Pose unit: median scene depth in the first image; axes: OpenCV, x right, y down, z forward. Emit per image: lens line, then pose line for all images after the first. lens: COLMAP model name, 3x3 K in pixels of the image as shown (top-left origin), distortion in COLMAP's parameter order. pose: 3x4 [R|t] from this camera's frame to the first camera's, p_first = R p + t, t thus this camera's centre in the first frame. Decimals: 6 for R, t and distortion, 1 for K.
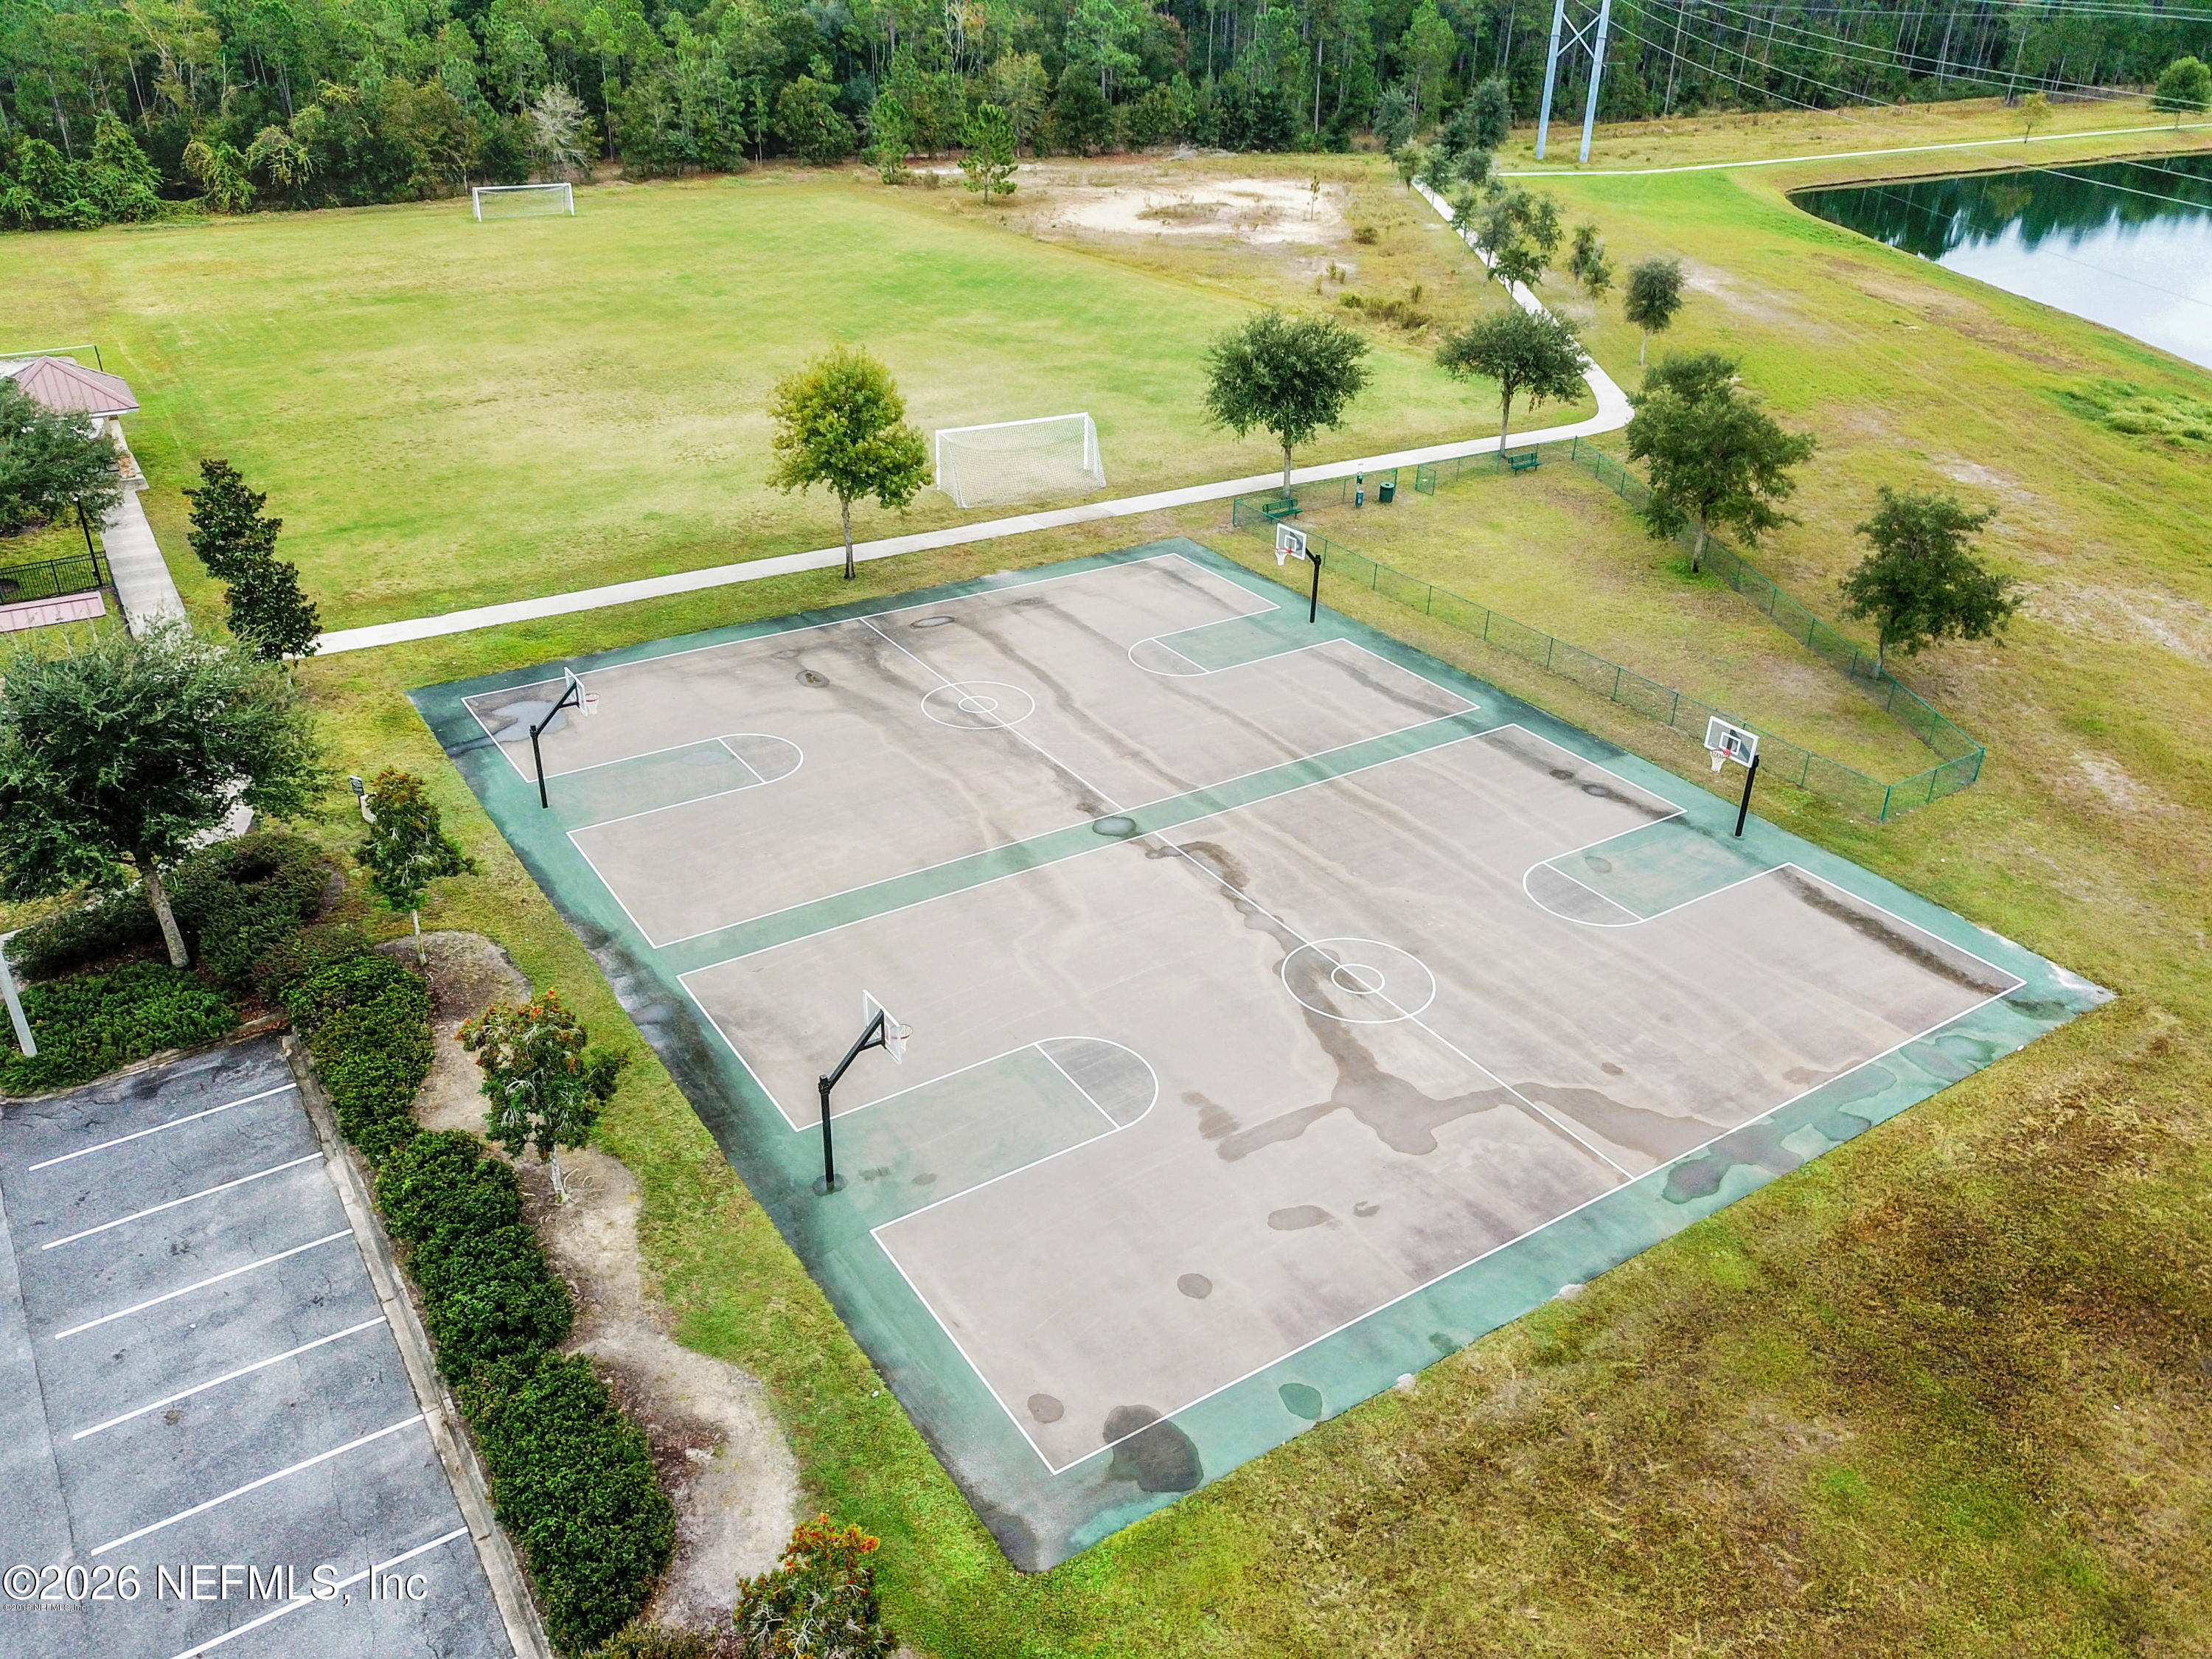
lens RADIAL K [[1638.8, 0, 1106.0], [0, 1638.8, 829.5], [0, 0, 1]] dist [0.024025, -0.005043]
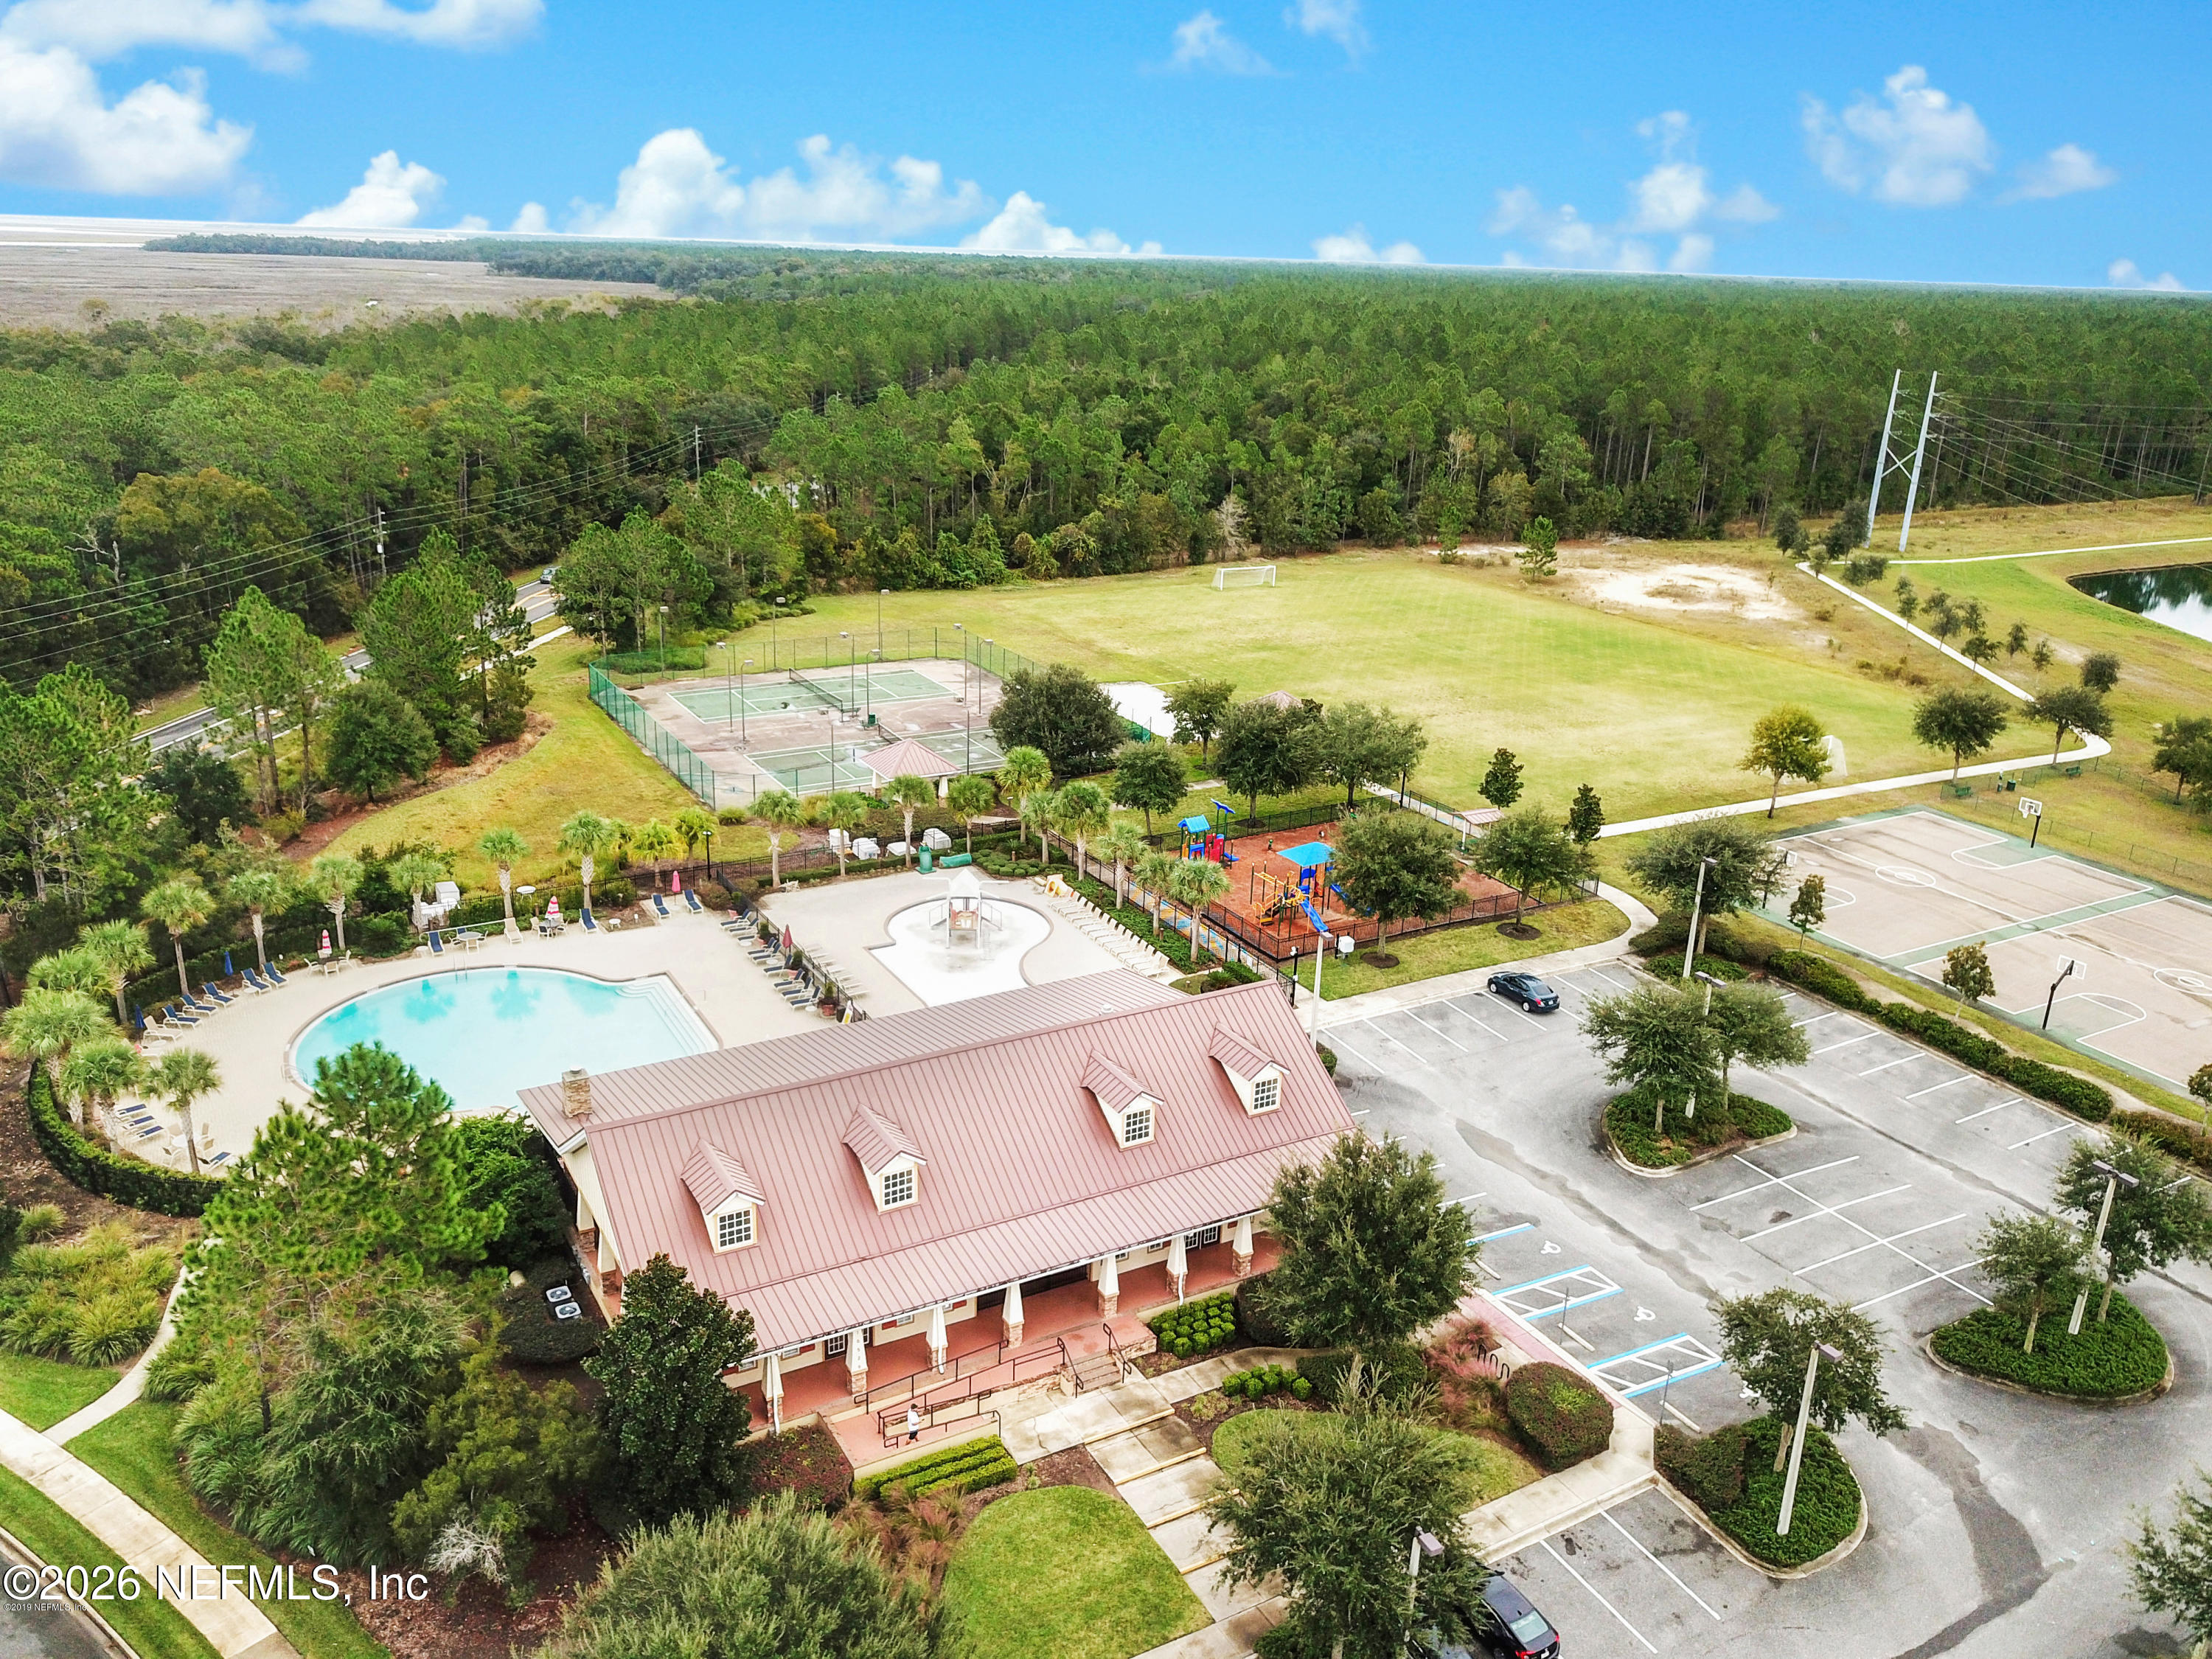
lens RADIAL K [[1692.7, 0, 1106.0], [0, 1692.7, 829.5], [0, 0, 1]] dist [-0.005863, 0.046346]
pose [[0.998431, 0.035791, -0.043062, -0.403540], [-0.042772, 0.983811, -0.174029, 0.113724], [0.036136, 0.175598, 0.983799, -0.463048]]
